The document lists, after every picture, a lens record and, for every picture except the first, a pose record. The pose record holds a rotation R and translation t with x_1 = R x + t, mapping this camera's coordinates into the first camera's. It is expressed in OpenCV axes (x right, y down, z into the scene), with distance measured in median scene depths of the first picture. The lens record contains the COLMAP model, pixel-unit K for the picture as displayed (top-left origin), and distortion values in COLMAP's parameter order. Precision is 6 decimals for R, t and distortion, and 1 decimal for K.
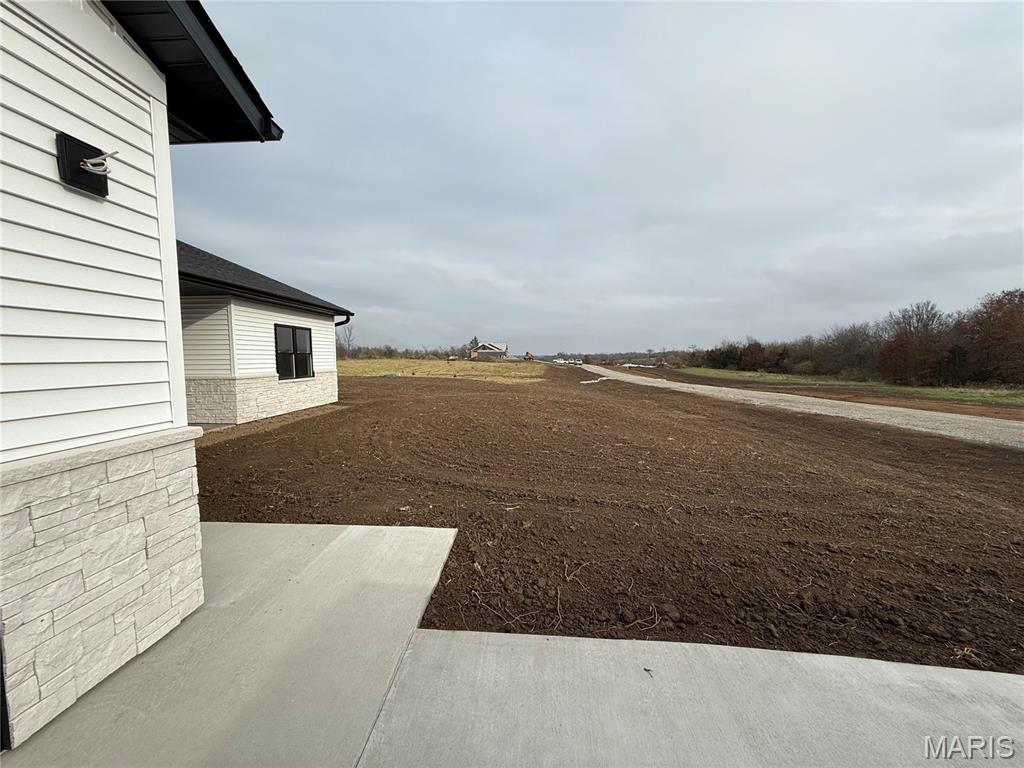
lens RADIAL K [[409.7, 0, 504.0], [0, 409.7, 384.7], [0, 0, 1]] dist [-0.002879, 0.001577]
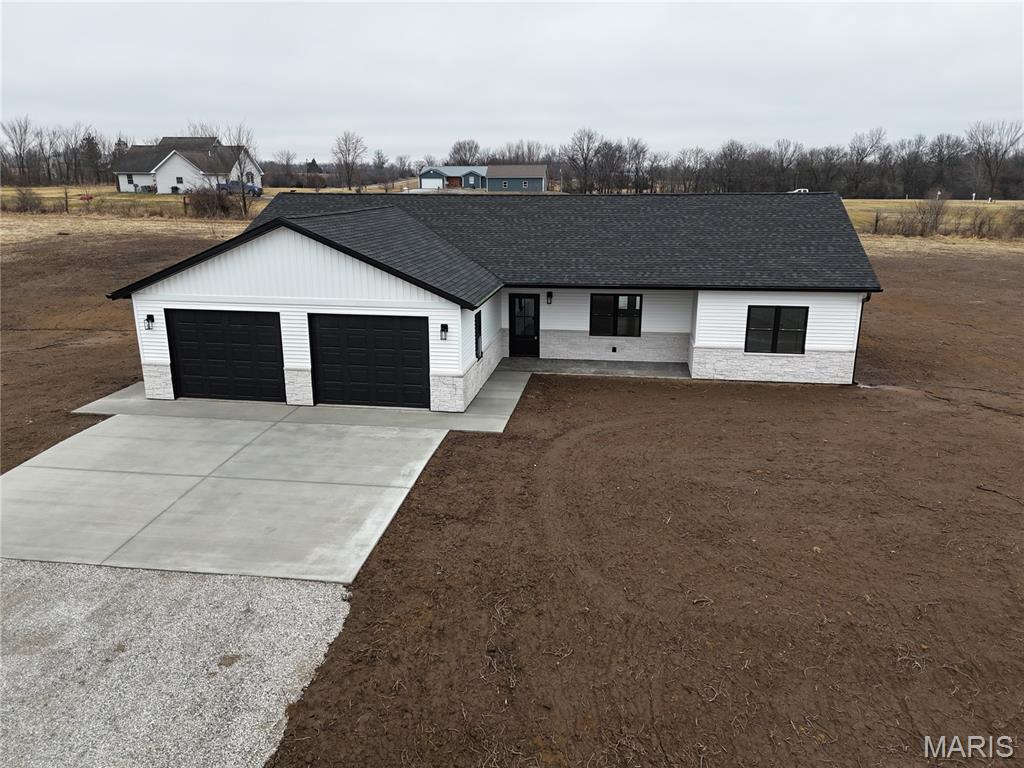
lens RADIAL K [[748.1, 0, 511.6], [0, 748.1, 389.0], [0, 0, 1]] dist [0.091981, -0.087957]
pose [[-0.085850, 0.276313, -0.957226, 1.667272], [-0.065512, 0.957128, 0.282160, -0.491504], [0.994152, 0.086934, -0.064068, 0.478780]]
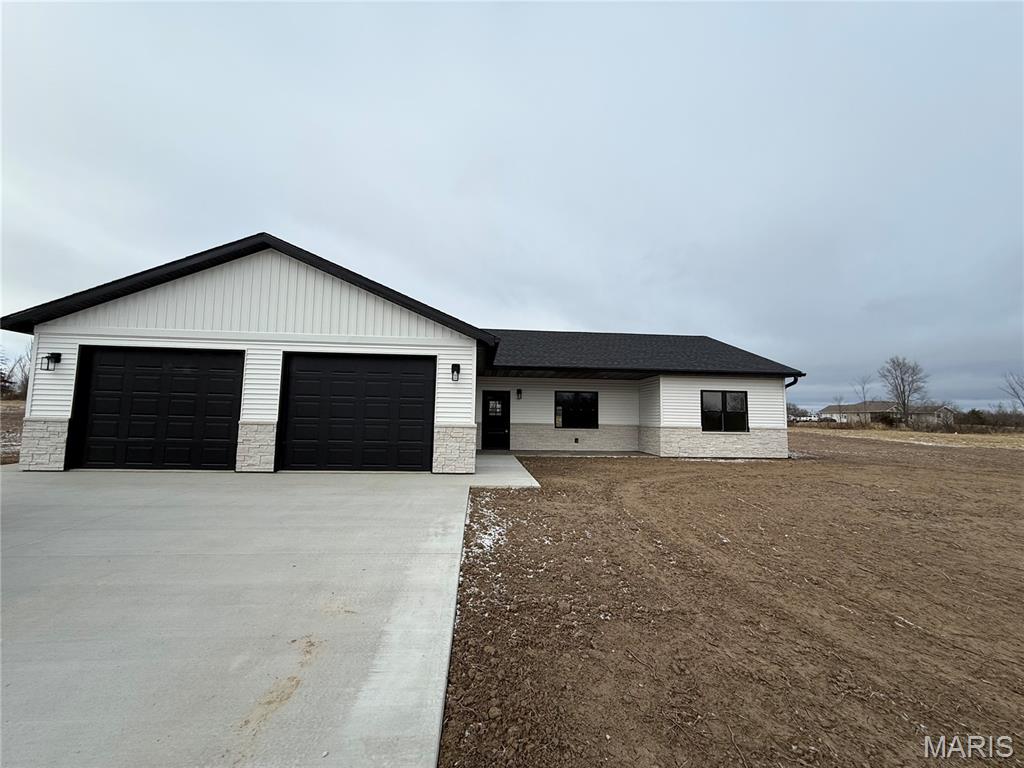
lens RADIAL K [[409.7, 0, 511.3], [0, 409.7, 384.7], [0, 0, 1]] dist [-0.002879, 0.001577]
pose [[0.152222, -0.074204, -0.985557, 0.708954], [-0.085610, 0.992440, -0.087945, 0.009269], [0.984632, 0.097760, 0.144718, 0.167034]]
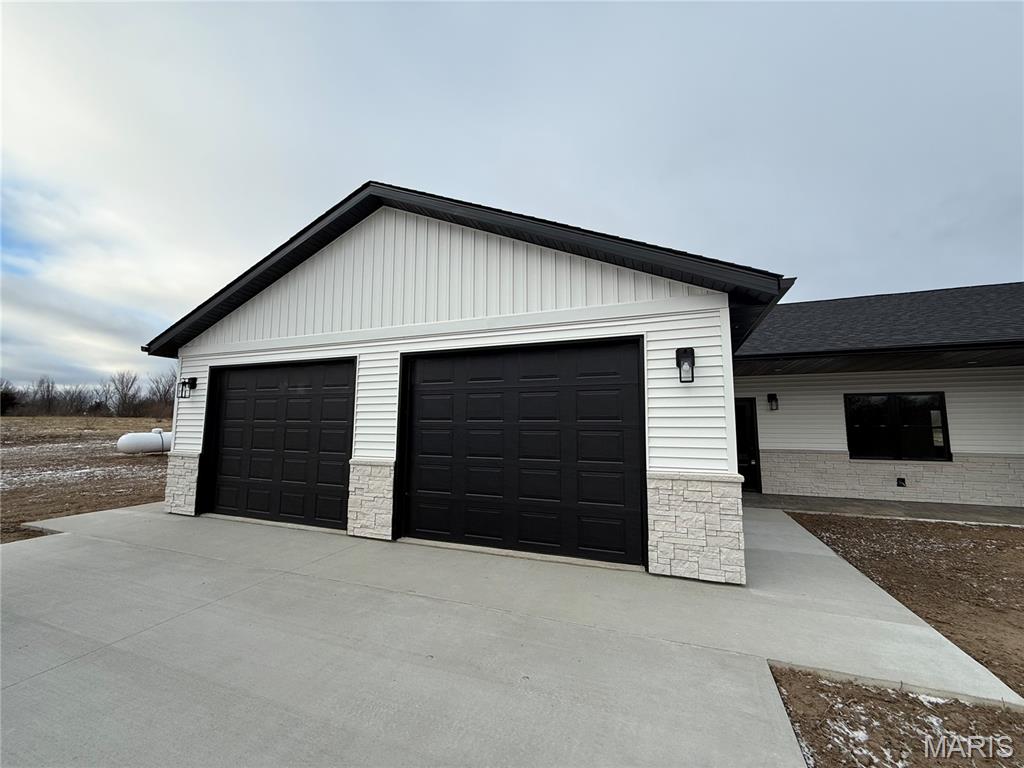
lens RADIAL K [[409.7, 0, 512.5], [0, 409.7, 384.3], [0, 0, 1]] dist [-0.002879, 0.001577]
pose [[-0.295120, -0.095504, -0.950675, 0.280298], [-0.068829, 0.994532, -0.078543, -0.018419], [0.952978, 0.042255, -0.300080, 0.130917]]
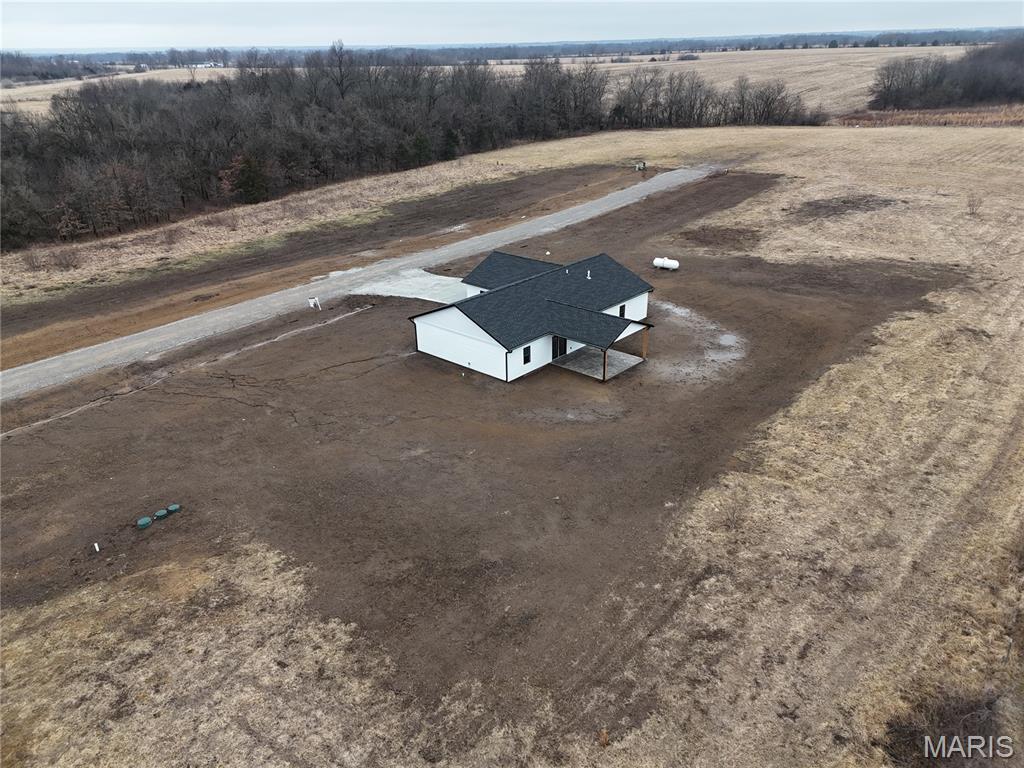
lens RADIAL K [[748.1, 0, 512.9], [0, 748.1, 377.7], [0, 0, 1]] dist [0.091981, -0.087957]
pose [[-0.789530, -0.227693, 0.569911, -4.941744], [0.067240, 0.890945, 0.449106, -2.582326], [-0.610017, 0.392903, -0.688118, 5.363948]]
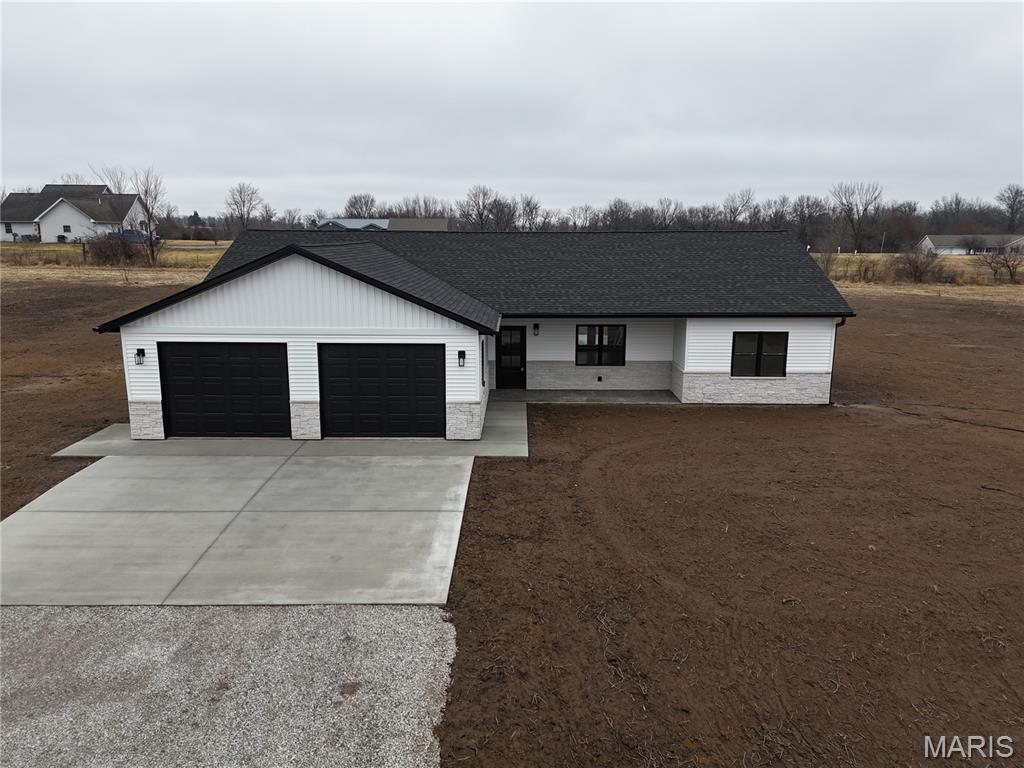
lens RADIAL K [[748.1, 0, 512.0], [0, 748.1, 387.0], [0, 0, 1]] dist [0.091981, -0.087957]
pose [[0.059814, 0.207005, -0.976510, 1.689340], [-0.070806, 0.976677, 0.202704, -0.404547], [0.995695, 0.057018, 0.073076, 0.166874]]
